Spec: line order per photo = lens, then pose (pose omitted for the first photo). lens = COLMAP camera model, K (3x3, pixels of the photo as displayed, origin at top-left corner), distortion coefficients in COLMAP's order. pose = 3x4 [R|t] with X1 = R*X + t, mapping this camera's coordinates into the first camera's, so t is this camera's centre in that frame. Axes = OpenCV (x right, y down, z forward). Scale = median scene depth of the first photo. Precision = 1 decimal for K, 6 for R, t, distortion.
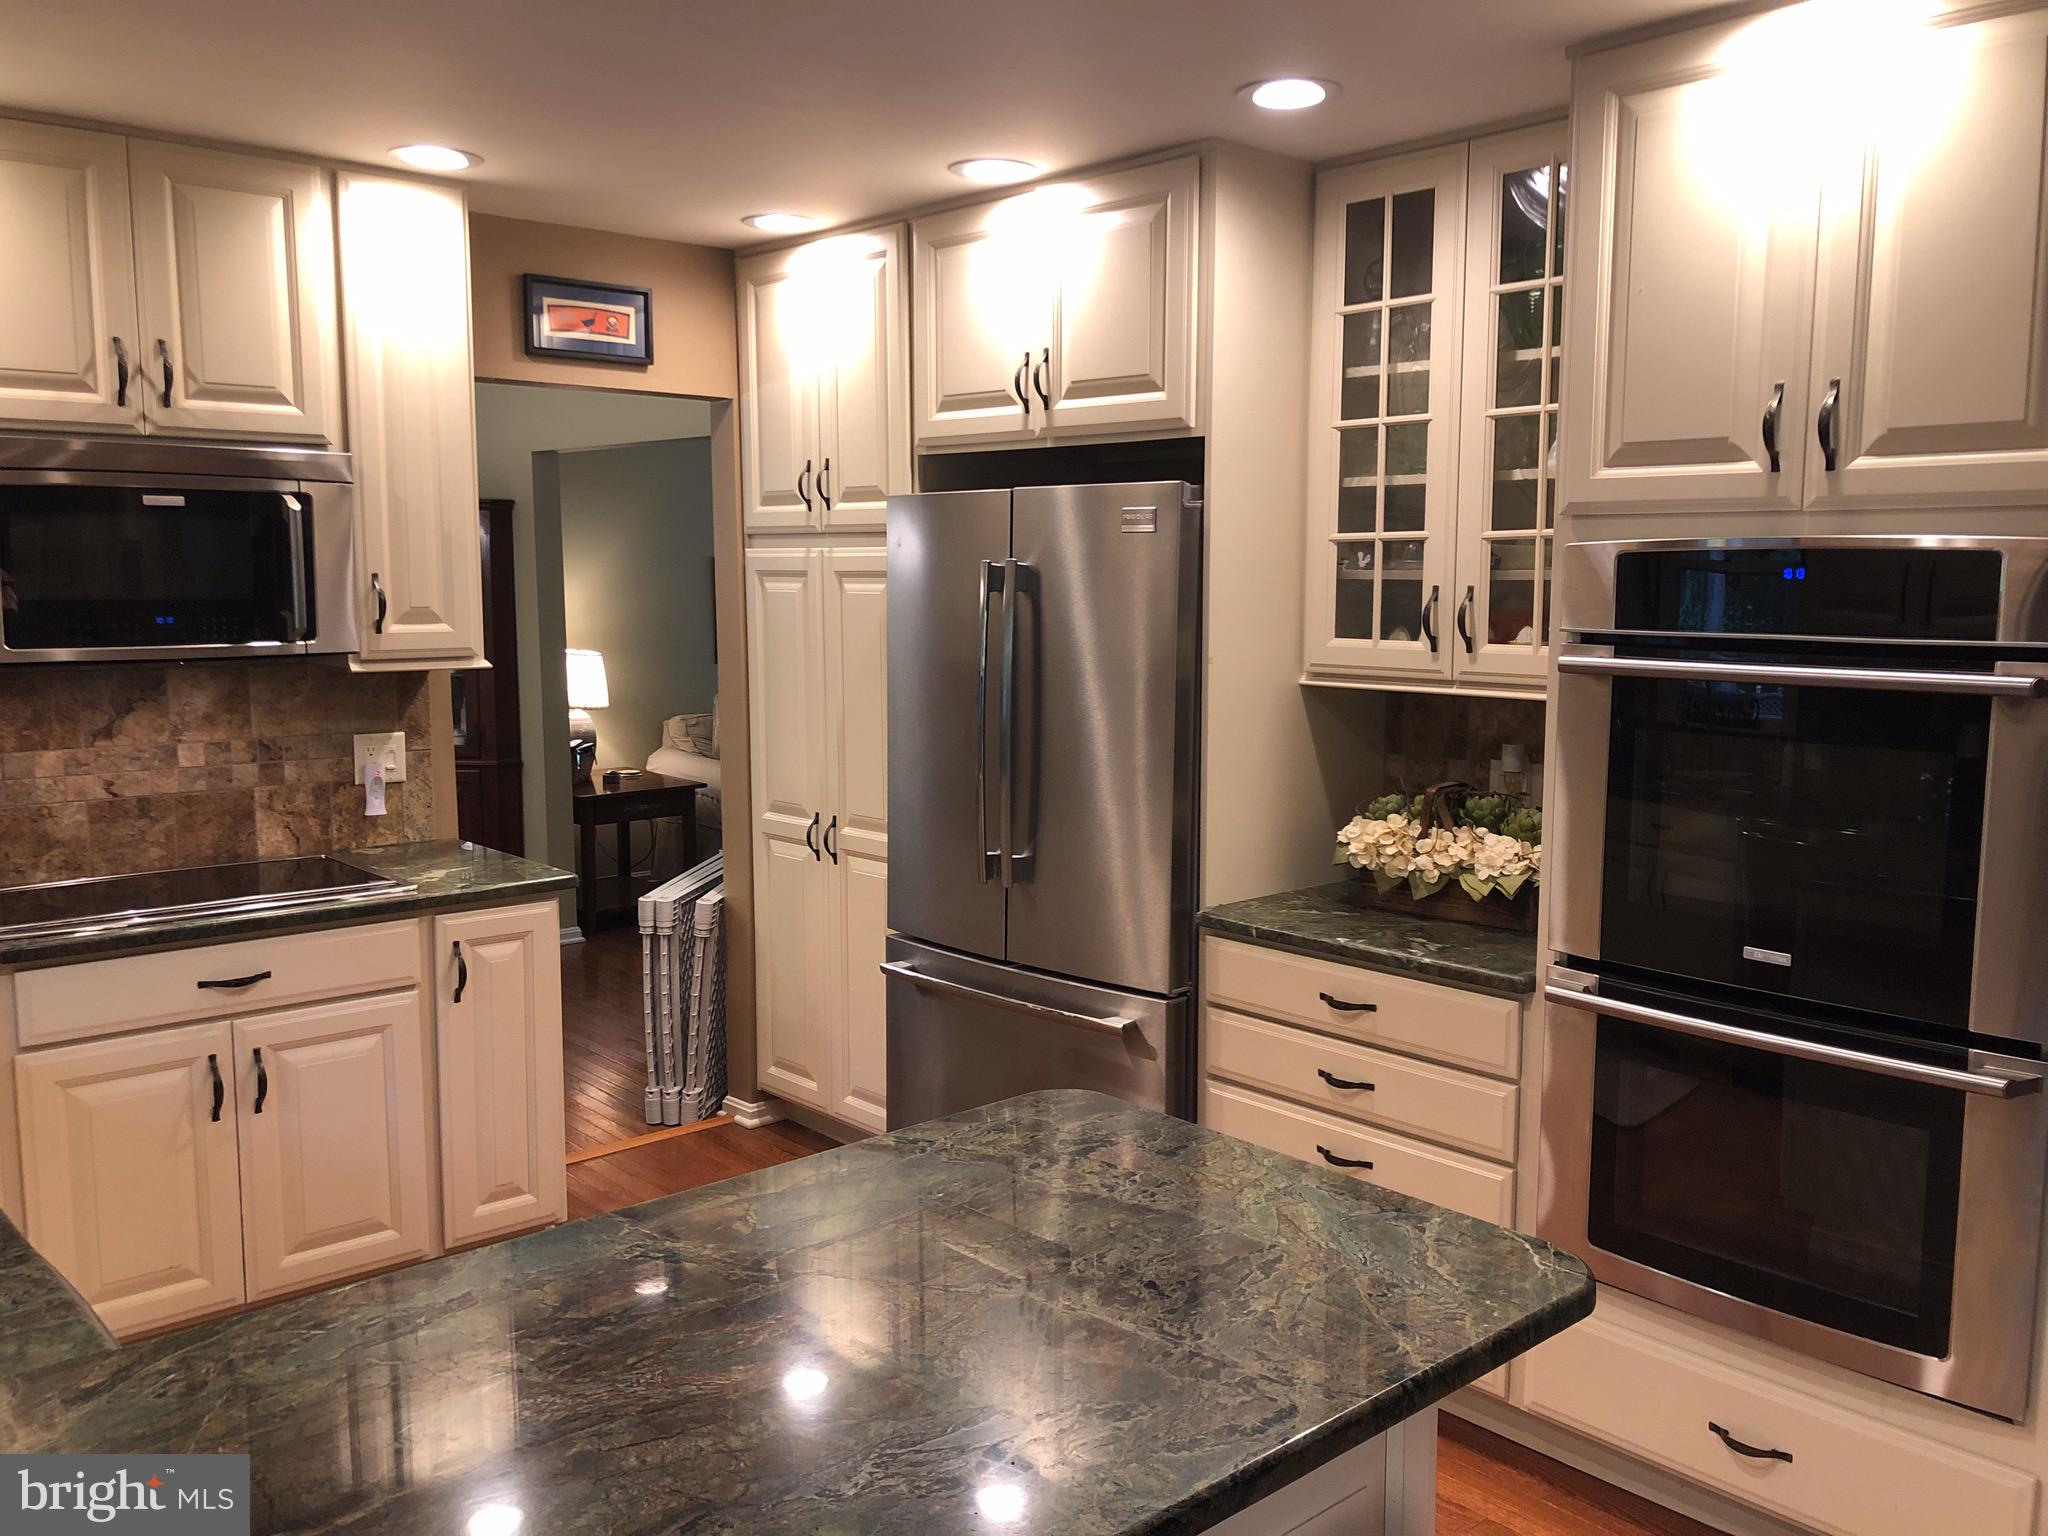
lens RADIAL K [[1681.6, 0, 1029.9], [0, 1681.6, 772.8], [0, 0, 1]] dist [0.007464, -0.005513]
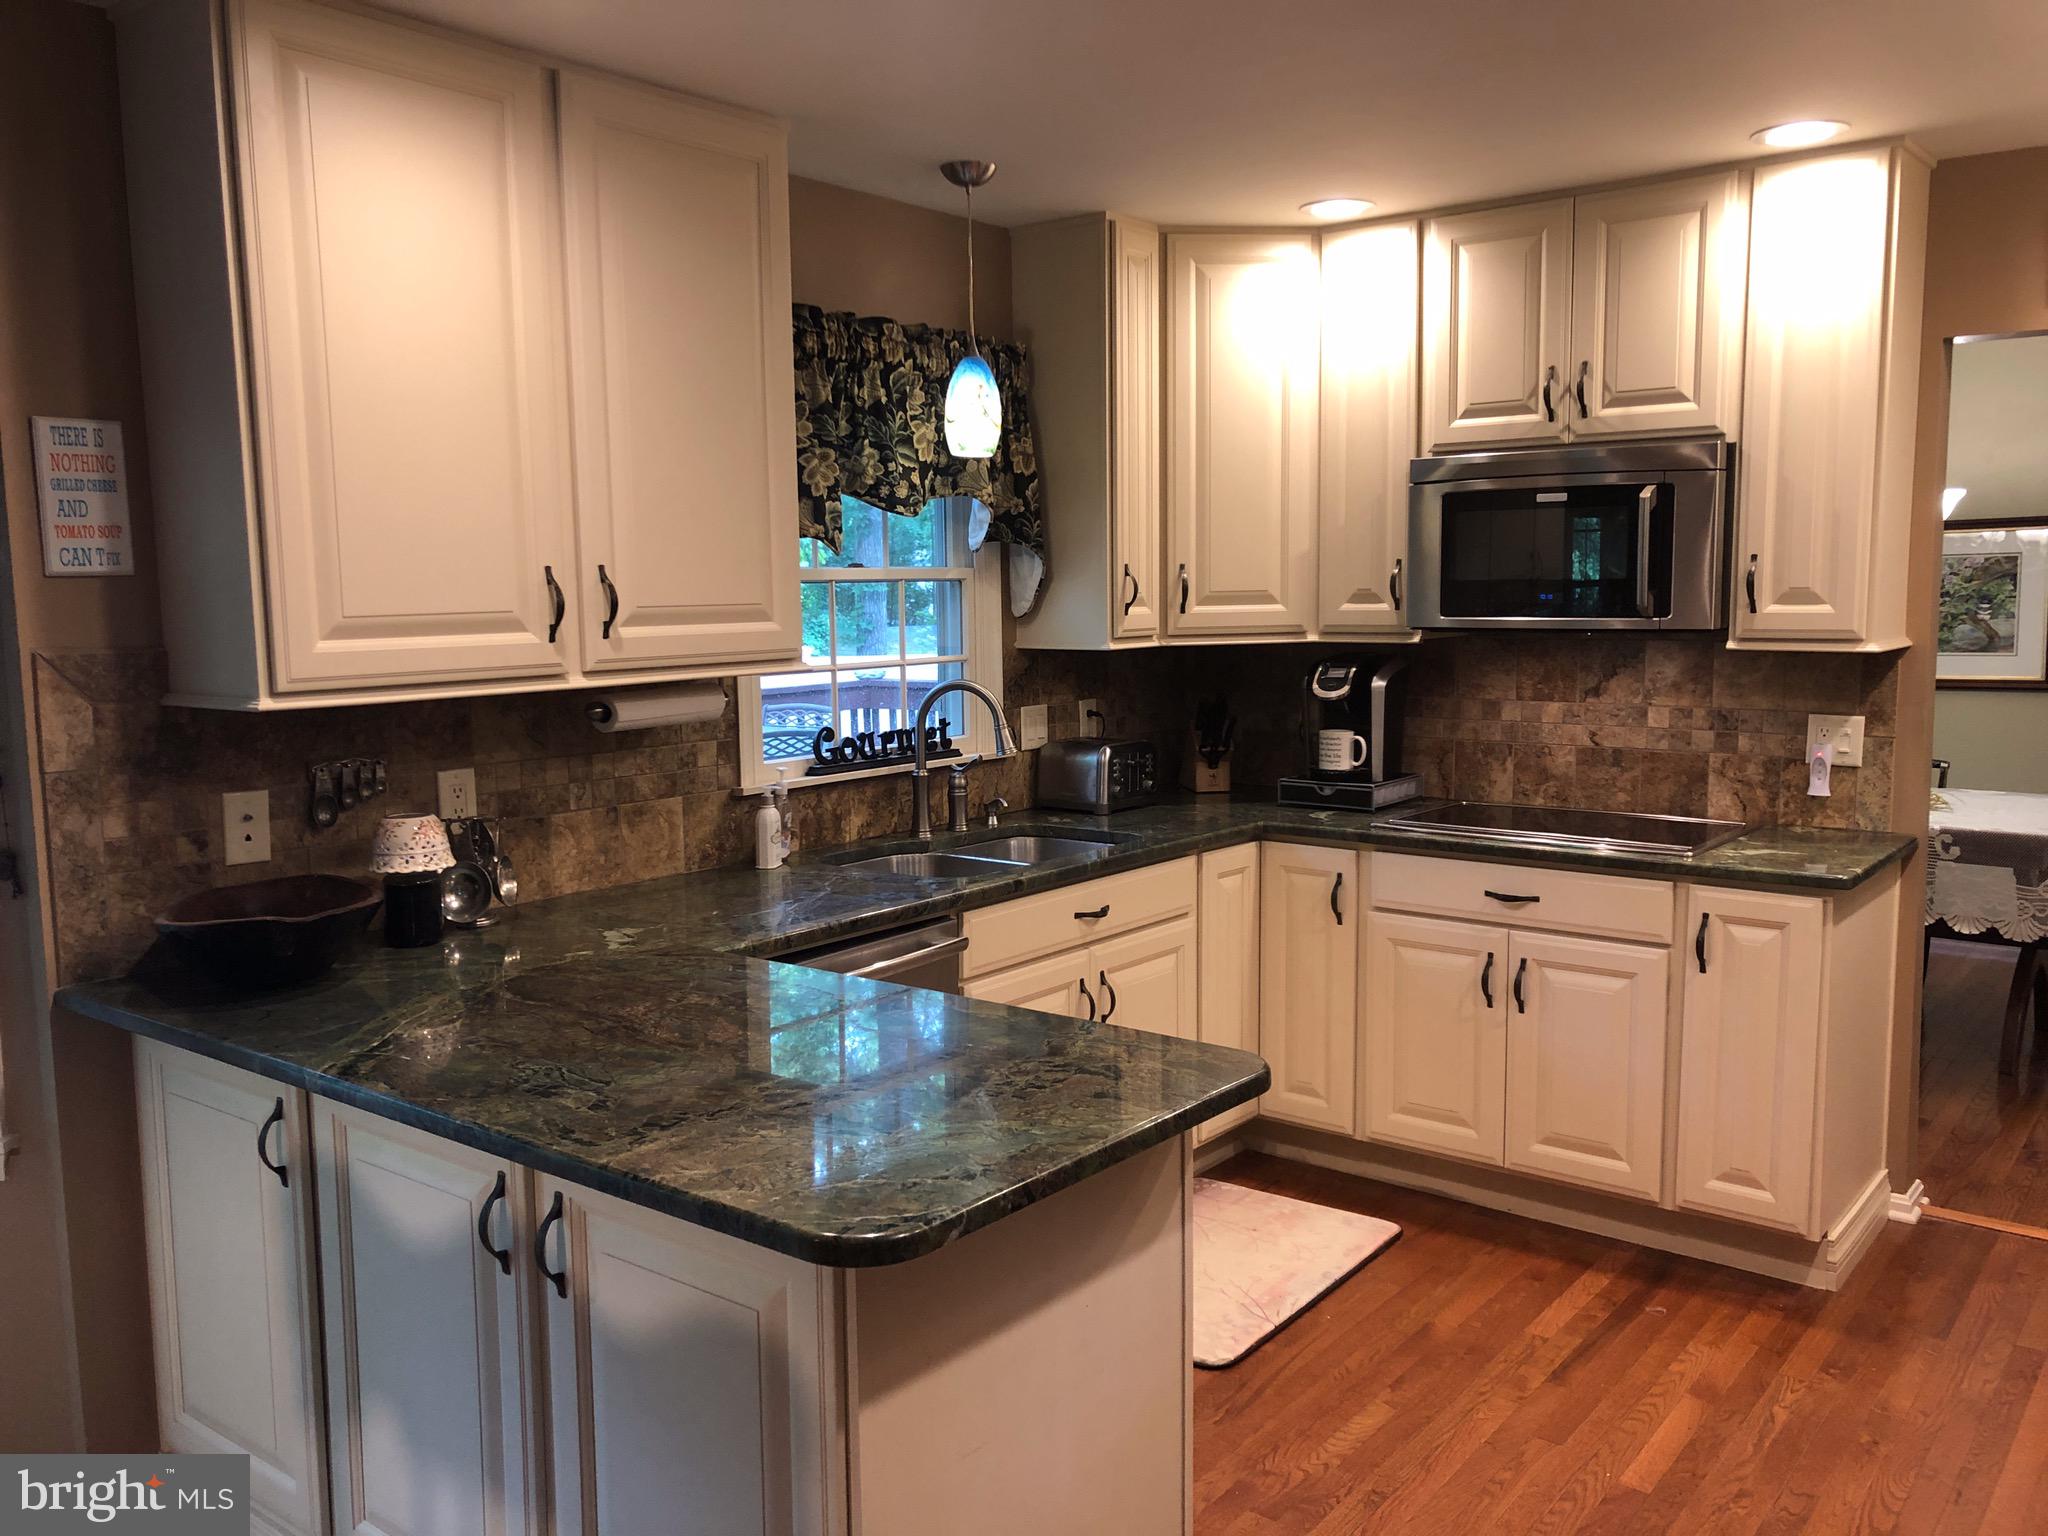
lens RADIAL K [[1681.6, 0, 1029.7], [0, 1681.6, 766.0], [0, 0, 1]] dist [0.007464, -0.005513]
pose [[0.167093, 0.105776, -0.980251, 0.560388], [-0.106849, 0.990315, 0.088649, -0.033978], [0.980134, 0.089926, 0.176777, 0.391073]]
